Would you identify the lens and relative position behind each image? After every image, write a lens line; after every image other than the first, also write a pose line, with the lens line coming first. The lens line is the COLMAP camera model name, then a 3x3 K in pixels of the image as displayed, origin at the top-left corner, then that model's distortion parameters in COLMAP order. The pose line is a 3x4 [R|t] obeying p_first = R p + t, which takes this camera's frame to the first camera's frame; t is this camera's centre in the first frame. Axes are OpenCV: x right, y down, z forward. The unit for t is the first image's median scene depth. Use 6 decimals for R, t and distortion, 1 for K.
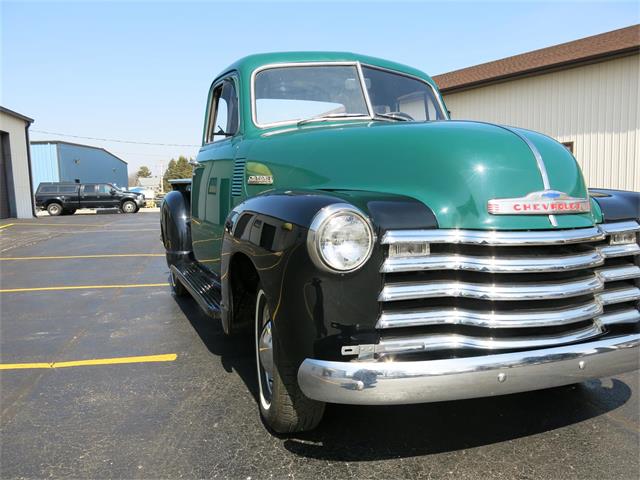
lens RADIAL K [[539.2, 0, 317.7], [0, 539.2, 240.5], [0, 0, 1]] dist [-0.027678, 0.024548]
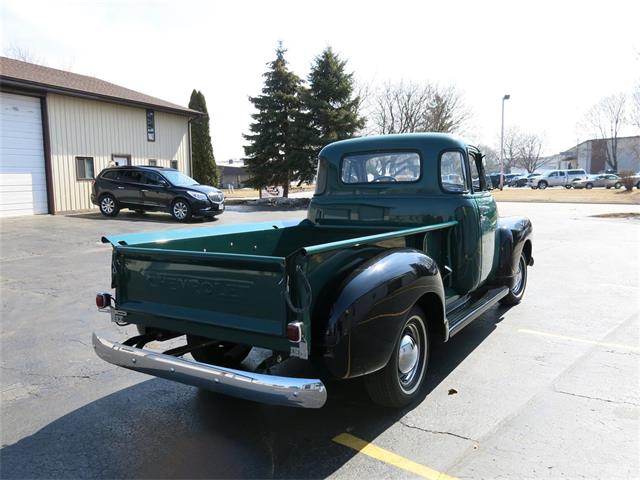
lens RADIAL K [[539.2, 0, 323.0], [0, 539.2, 245.2], [0, 0, 1]] dist [-0.027678, 0.024548]
pose [[-0.596744, -0.066093, 0.799705, -0.122419], [0.110485, 0.980343, 0.163466, -0.036255], [-0.794789, 0.185902, -0.577711, 0.244653]]
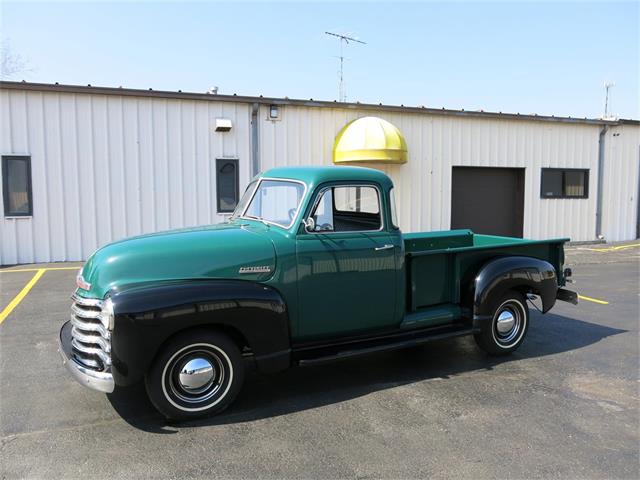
lens RADIAL K [[539.2, 0, 321.7], [0, 539.2, 241.0], [0, 0, 1]] dist [-0.027678, 0.024548]
pose [[0.160904, 0.113529, -0.980419, 0.167365], [-0.103705, 0.989808, 0.097596, -0.033867], [0.981507, 0.085971, 0.171037, 0.096876]]
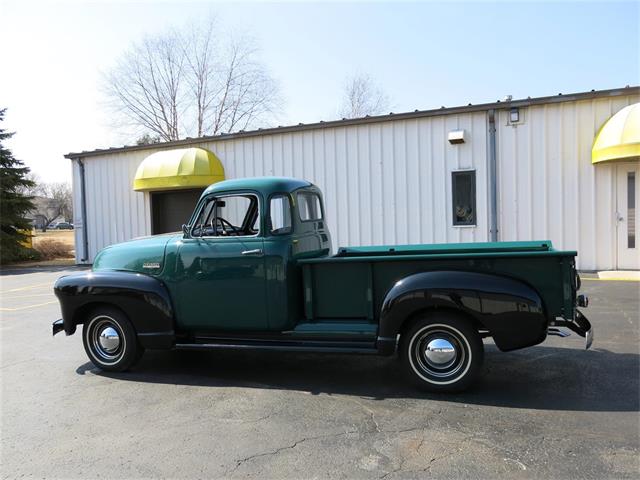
lens RADIAL K [[539.2, 0, 321.7], [0, 539.2, 242.7], [0, 0, 1]] dist [-0.027678, 0.024548]
pose [[-0.600608, 0.082774, -0.795247, 0.136528], [-0.033156, 0.991193, 0.128210, -0.042773], [0.798856, 0.103371, -0.592574, 0.247703]]
